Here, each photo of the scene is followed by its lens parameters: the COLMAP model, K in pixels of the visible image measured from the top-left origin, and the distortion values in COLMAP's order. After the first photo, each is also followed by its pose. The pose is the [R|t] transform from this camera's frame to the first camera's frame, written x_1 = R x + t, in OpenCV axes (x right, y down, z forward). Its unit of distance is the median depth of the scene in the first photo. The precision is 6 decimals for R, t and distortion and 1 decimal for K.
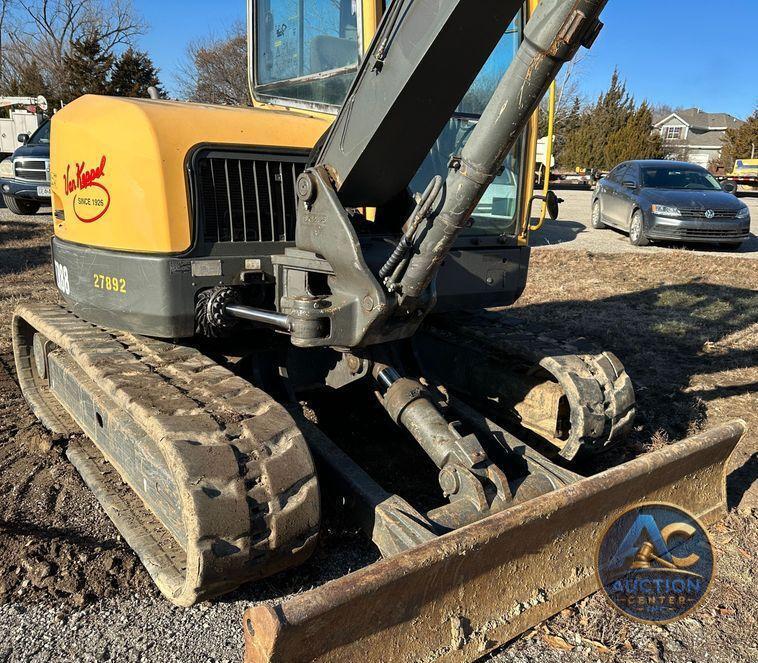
lens RADIAL K [[593.4, 0, 409.8], [0, 593.4, 331.8], [0, 0, 1]] dist [0.095109, -0.098103]
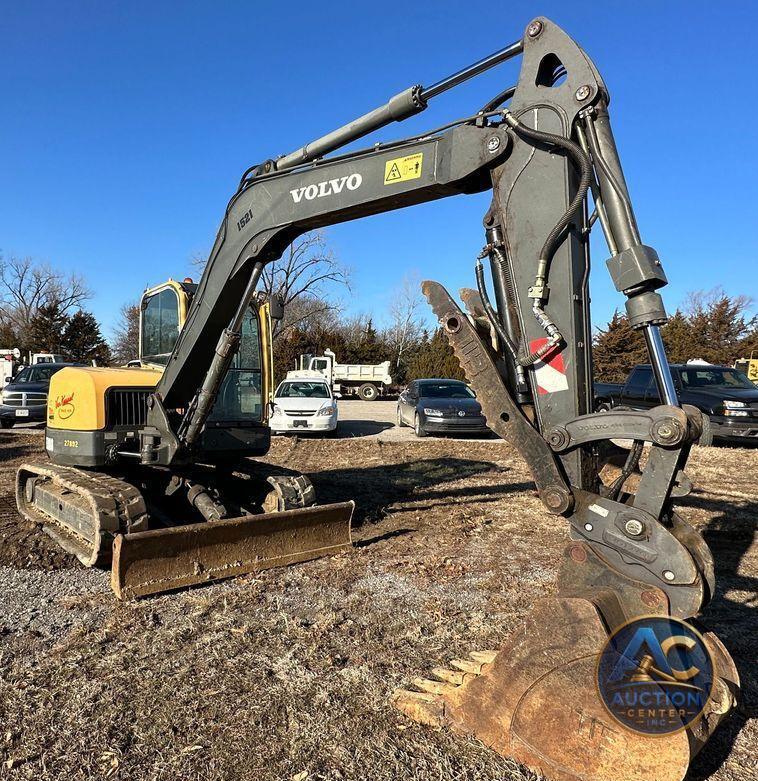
lens RADIAL K [[836.8, 0, 379.6], [0, 836.8, 400.9], [0, 0, 1]] dist [0.043627, -0.035780]
pose [[0.997961, -0.031468, -0.055524, 0.858793], [0.017199, 0.970412, -0.240842, 0.544339], [0.061460, 0.239396, 0.968975, -2.062764]]
